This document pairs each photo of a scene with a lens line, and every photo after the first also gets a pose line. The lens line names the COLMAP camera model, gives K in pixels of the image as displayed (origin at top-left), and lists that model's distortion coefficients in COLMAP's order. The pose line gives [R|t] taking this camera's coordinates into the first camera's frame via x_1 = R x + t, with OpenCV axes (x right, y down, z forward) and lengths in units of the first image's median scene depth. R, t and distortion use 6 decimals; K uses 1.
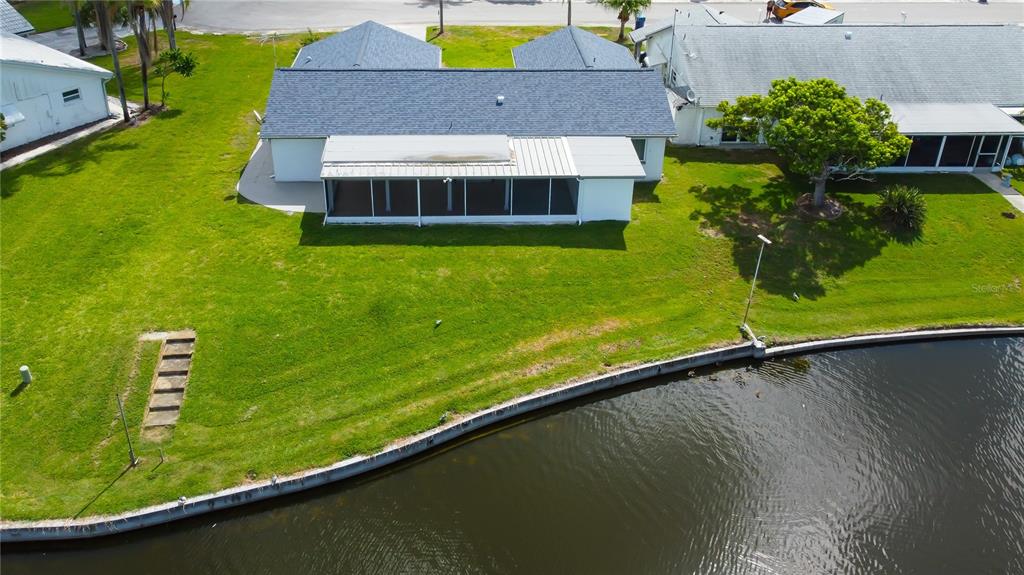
lens RADIAL K [[826.1, 0, 501.5], [0, 826.1, 152.3], [0, 0, 1]] dist [0.010353, 0.014365]
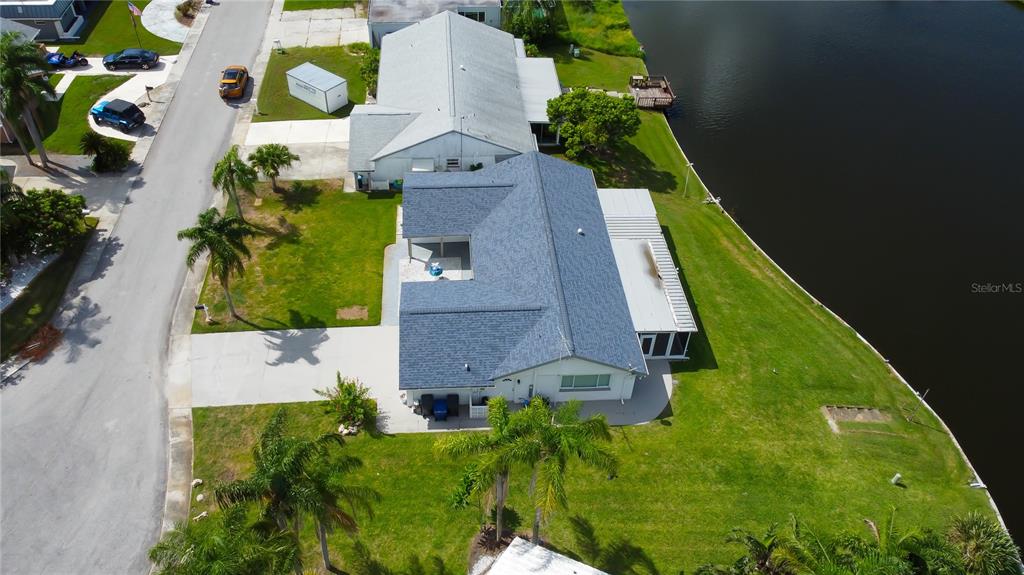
lens RADIAL K [[794.7, 0, 467.8], [0, 794.7, 242.2], [0, 0, 1]] dist [0.011064, 0.004388]
pose [[0.008246, -0.668903, 0.743304, -1.151099], [0.422695, 0.675985, 0.603633, -1.076649], [-0.906234, 0.309213, 0.288317, 0.941250]]
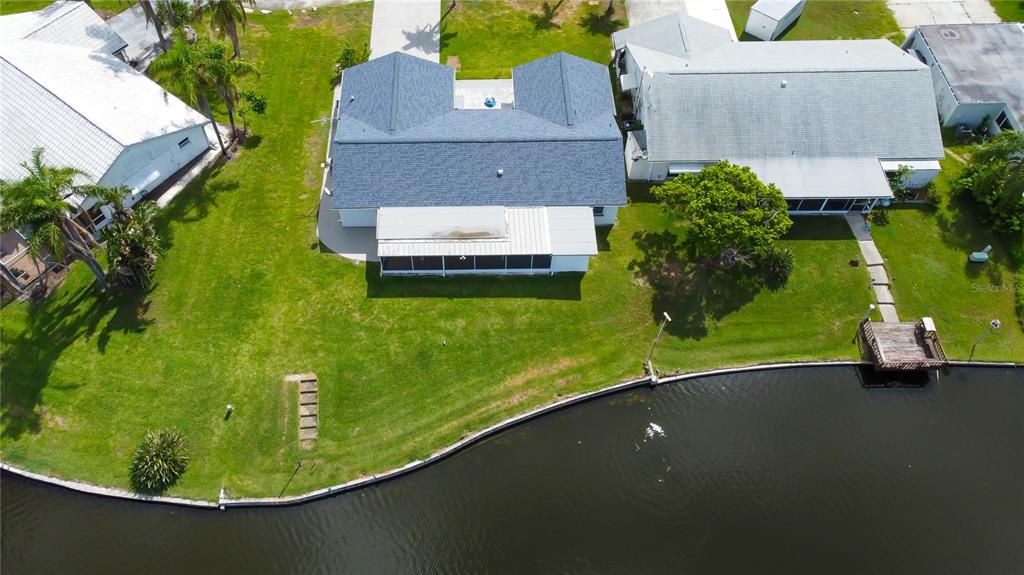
lens RADIAL K [[794.7, 0, 467.8], [0, 794.7, 242.2], [0, 0, 1]] dist [0.011064, 0.004388]
pose [[0.998732, 0.018989, -0.046632, 0.010408], [0.005366, 0.880738, 0.473573, -0.690930], [0.050063, -0.473222, 0.879519, -0.251560]]
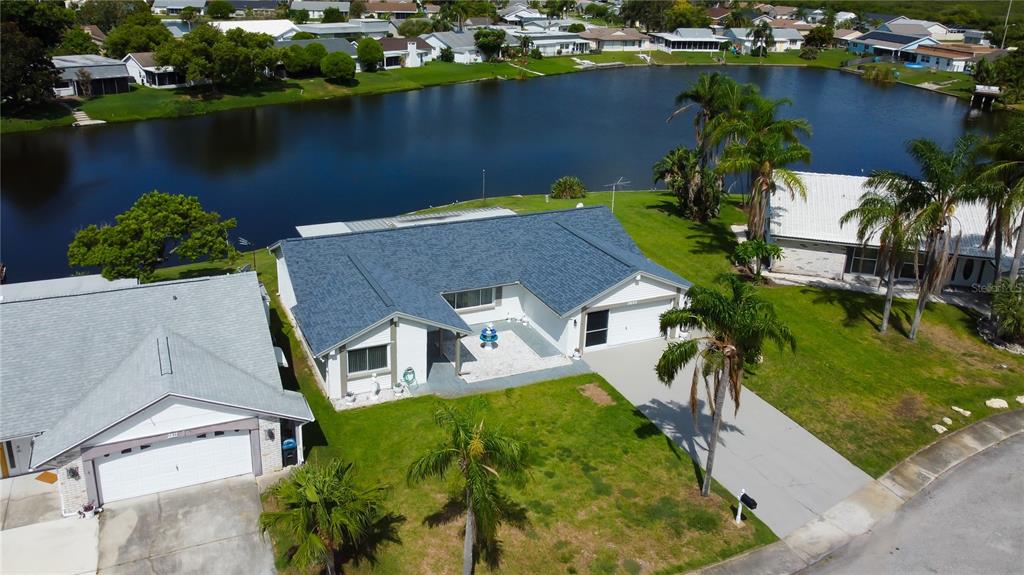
lens RADIAL K [[794.7, 0, 467.8], [0, 794.7, 242.2], [0, 0, 1]] dist [0.011064, 0.004388]
pose [[-0.943423, 0.073169, -0.323418, 0.358029], [-0.173701, 0.721768, 0.669985, -0.976300], [0.282455, 0.688257, -0.668223, 2.125864]]
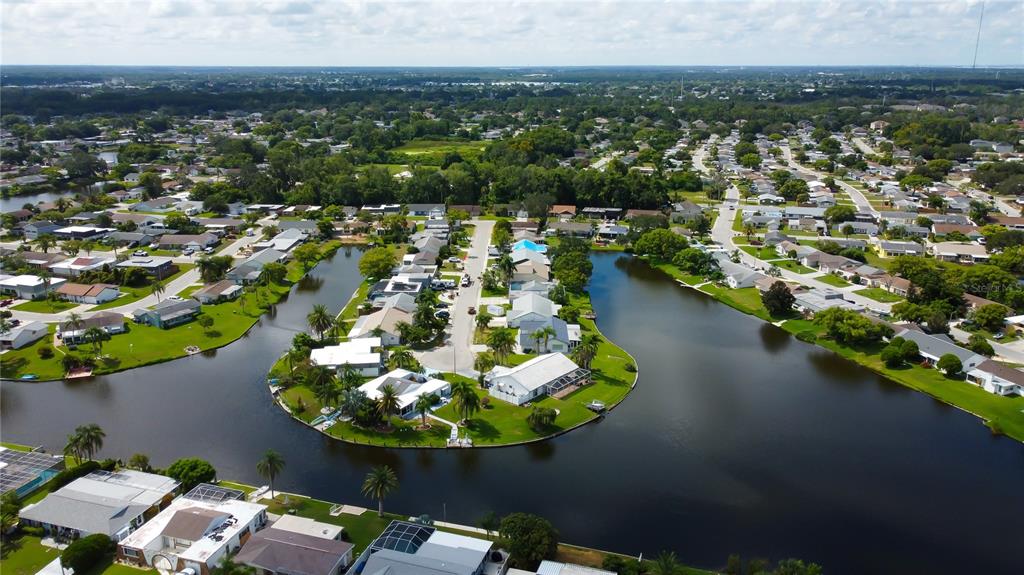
lens RADIAL K [[777.7, 0, 512.0], [0, 777.7, 287.5], [0, 0, 1]] dist [0.020093, 0.011347]
pose [[0.067132, -0.296921, 0.952539, -6.264036], [0.424139, 0.872631, 0.242120, -2.158809], [-0.903105, 0.387755, 0.184517, 0.194294]]
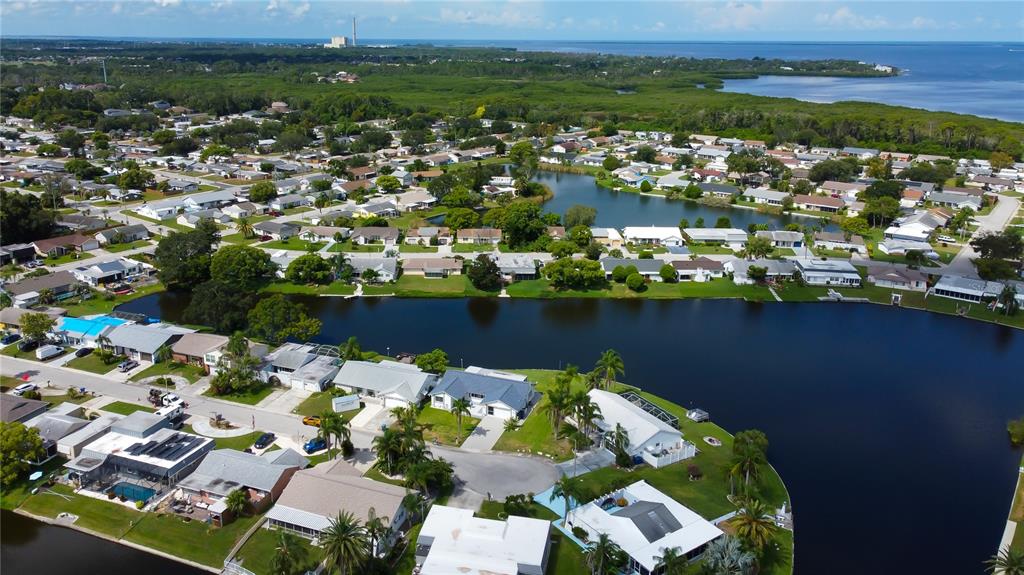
lens RADIAL K [[794.7, 0, 467.8], [0, 794.7, 242.2], [0, 0, 1]] dist [0.011064, 0.004388]
pose [[-0.904718, -0.132119, 0.405007, -1.874931], [0.158727, 0.777699, 0.608267, -3.903454], [-0.395337, 0.614596, -0.682628, 4.218174]]
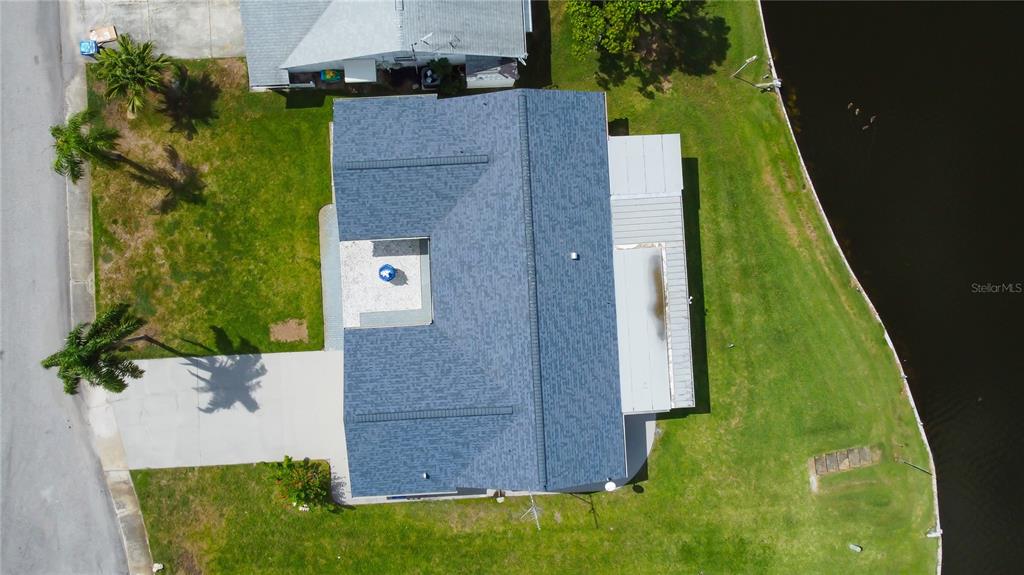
lens RADIAL K [[794.7, 0, 467.8], [0, 794.7, 242.2], [0, 0, 1]] dist [0.011064, 0.004388]
pose [[0.002830, -0.999902, 0.013682, 0.002370], [0.410814, 0.013636, 0.911617, -1.193016], [-0.911715, 0.003040, 0.410812, 0.846160]]
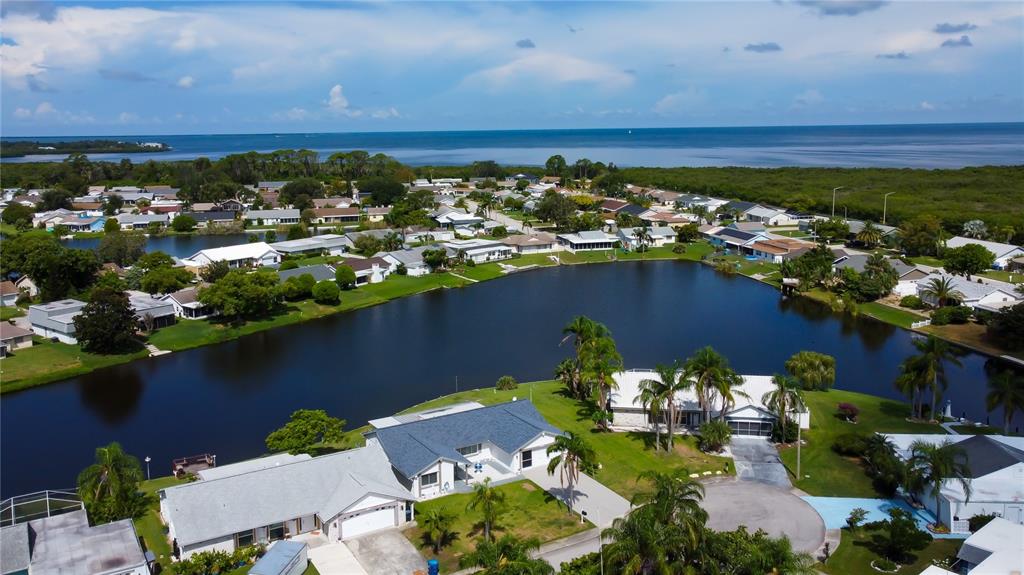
lens RADIAL K [[828.8, 0, 497.8], [0, 828.8, 285.6], [0, 0, 1]] dist [0.011642, 0.002242]
pose [[-0.890511, 0.077196, -0.448365, 1.030985], [-0.197501, 0.822208, 0.533824, -1.975255], [0.409858, 0.563929, -0.716938, 3.023691]]
